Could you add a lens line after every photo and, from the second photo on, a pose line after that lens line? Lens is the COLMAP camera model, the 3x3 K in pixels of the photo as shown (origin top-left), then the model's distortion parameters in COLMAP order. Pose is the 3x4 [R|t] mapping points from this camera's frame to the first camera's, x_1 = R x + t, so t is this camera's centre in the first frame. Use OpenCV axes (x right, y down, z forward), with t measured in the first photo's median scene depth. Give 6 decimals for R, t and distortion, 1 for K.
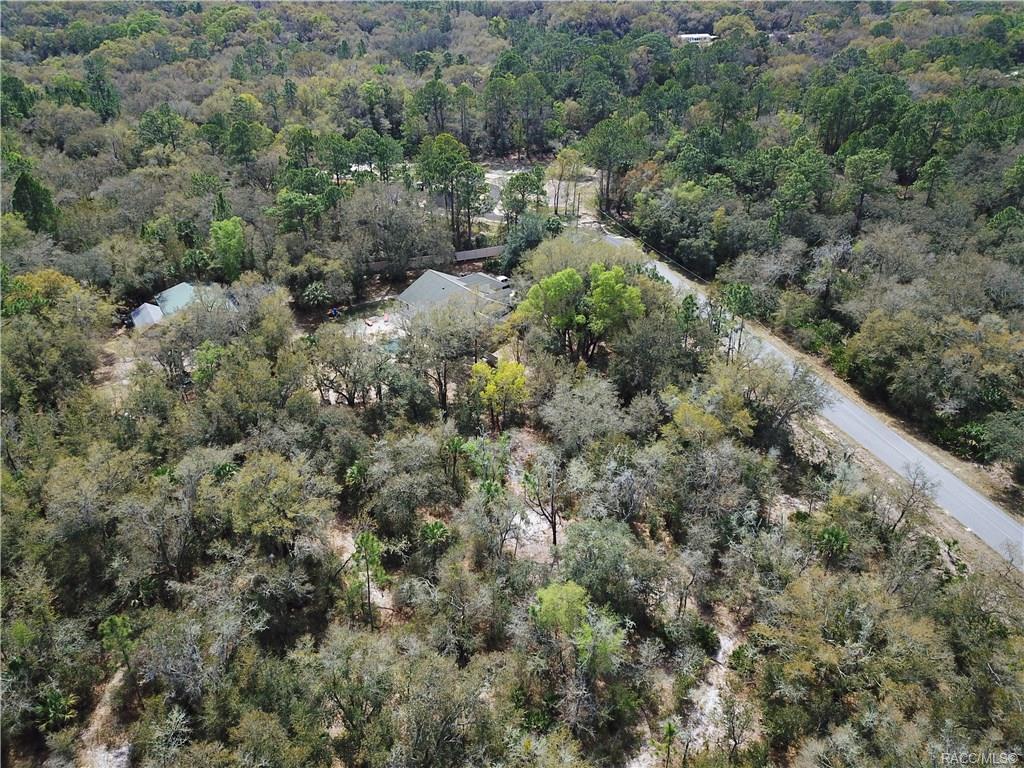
lens RADIAL K [[782.8, 0, 504.2], [0, 782.8, 384.2], [0, 0, 1]] dist [0.016893, -0.013452]
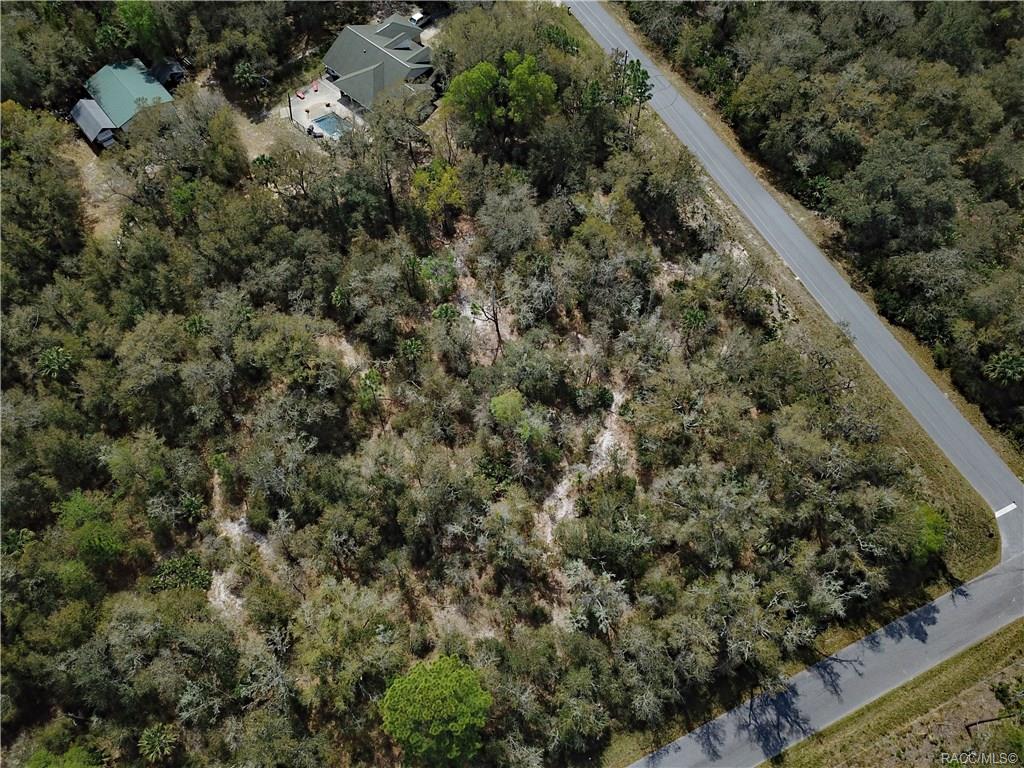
lens RADIAL K [[782.8, 0, 504.2], [0, 782.8, 384.2], [0, 0, 1]] dist [0.016893, -0.013452]
pose [[0.990894, -0.125637, 0.048417, -0.001096], [0.085241, 0.863714, 0.496721, -0.357090], [-0.104225, -0.488071, 0.866559, -0.204459]]
